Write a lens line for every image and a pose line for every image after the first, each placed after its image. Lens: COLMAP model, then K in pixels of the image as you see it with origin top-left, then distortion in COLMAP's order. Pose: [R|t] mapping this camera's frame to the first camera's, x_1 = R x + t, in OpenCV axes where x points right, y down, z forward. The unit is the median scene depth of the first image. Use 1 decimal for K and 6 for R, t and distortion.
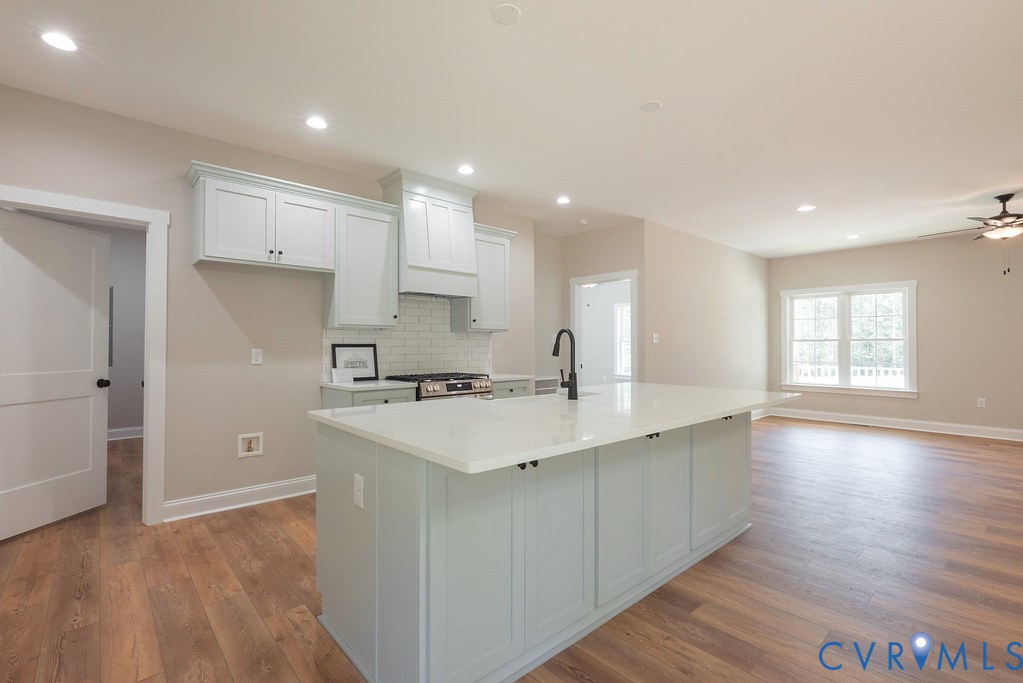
lens RADIAL K [[463.3, 0, 511.5], [0, 463.3, 341.5], [0, 0, 1]] dist [0.002393, 0.000313]
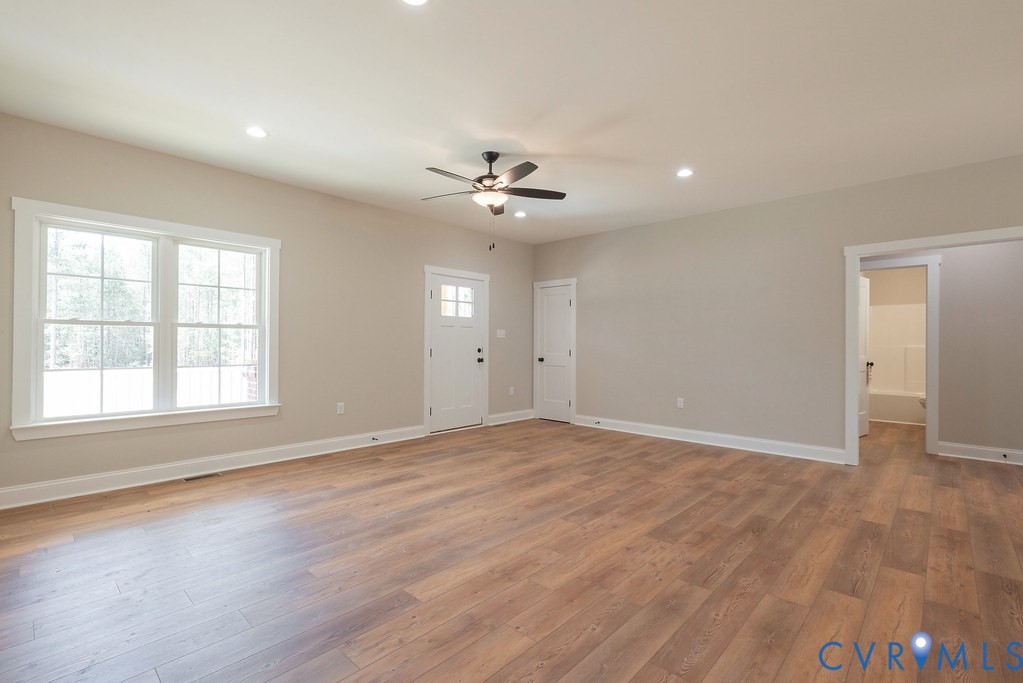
lens RADIAL K [[463.3, 0, 511.5], [0, 463.3, 341.5], [0, 0, 1]] dist [0.002393, 0.000313]
pose [[-0.088924, 0.004961, 0.996026, 0.283333], [-0.013766, 0.999886, -0.006209, 0.026128], [-0.995943, -0.014263, -0.088846, 1.216333]]
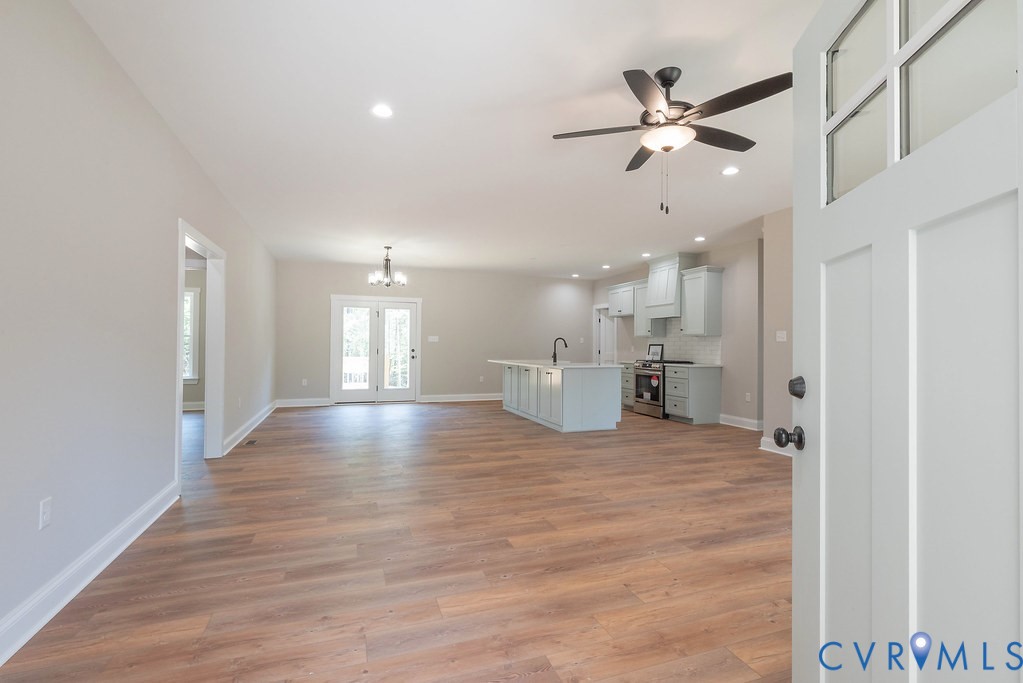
lens RADIAL K [[463.3, 0, 511.5], [0, 463.3, 341.5], [0, 0, 1]] dist [0.002393, 0.000313]
pose [[-0.375854, -0.011974, -0.926602, 1.947694], [-0.002477, 0.999926, -0.011917, 0.020625], [0.926676, -0.002184, -0.375856, 1.218965]]
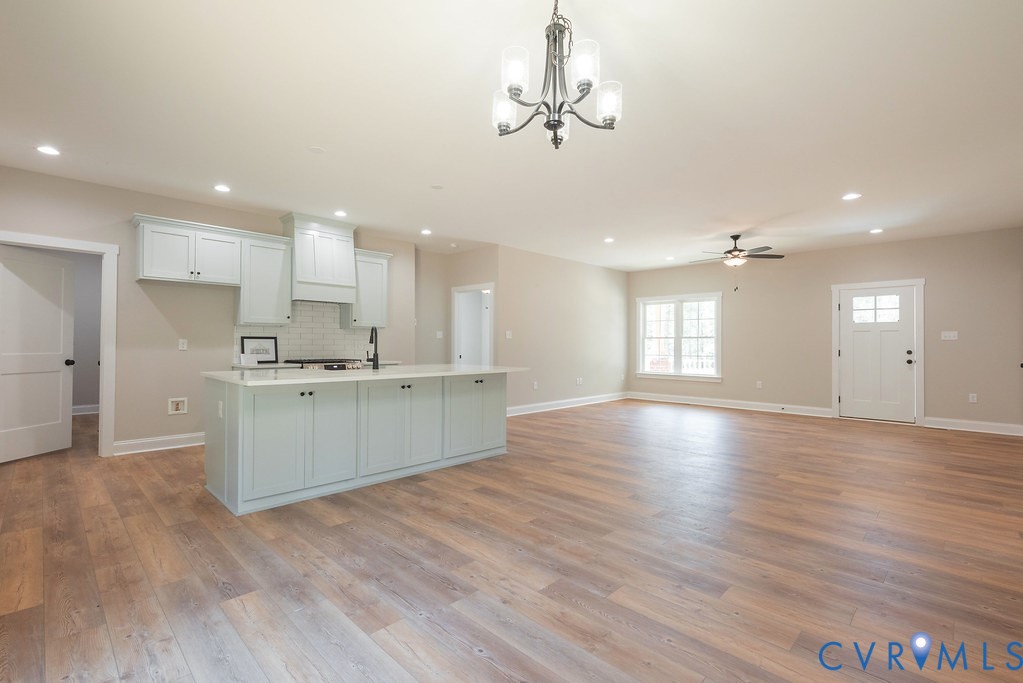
lens RADIAL K [[463.3, 0, 511.5], [0, 463.3, 341.5], [0, 0, 1]] dist [0.002393, 0.000313]
pose [[0.997978, 0.005202, 0.063347, 0.336848], [-0.005357, 0.999983, 0.002277, 0.012880], [-0.063334, -0.002612, 0.997989, -0.446142]]
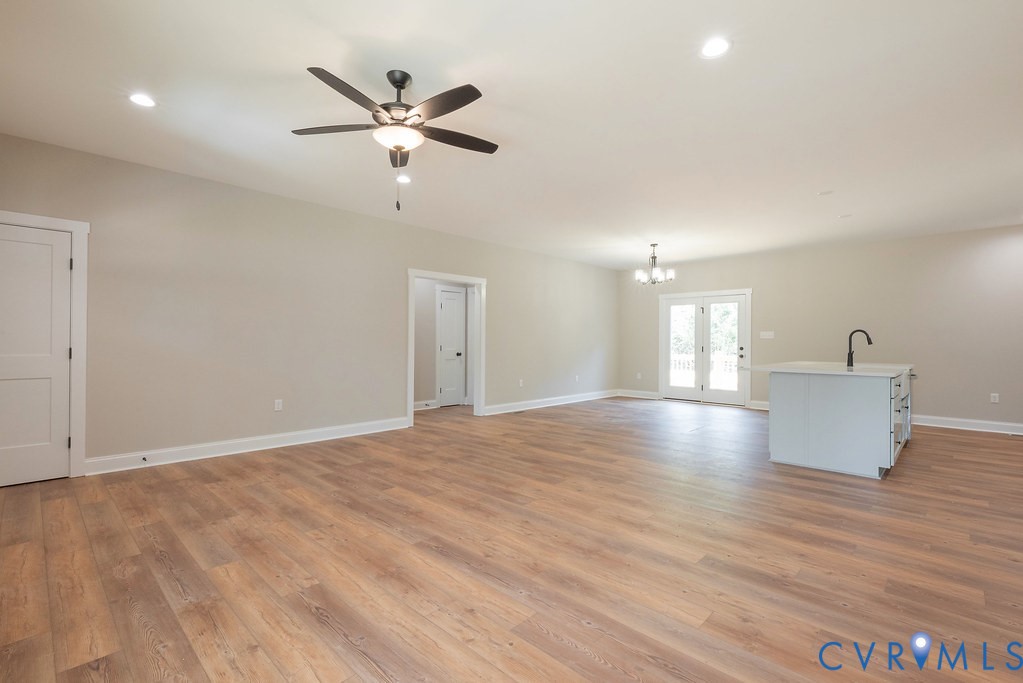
lens RADIAL K [[463.3, 0, 511.5], [0, 463.3, 341.5], [0, 0, 1]] dist [0.002393, 0.000313]
pose [[-0.997006, -0.008014, -0.076907, 1.131564], [-0.007531, 0.999950, -0.006570, 0.029390], [0.076955, -0.005971, -0.997017, 1.884866]]
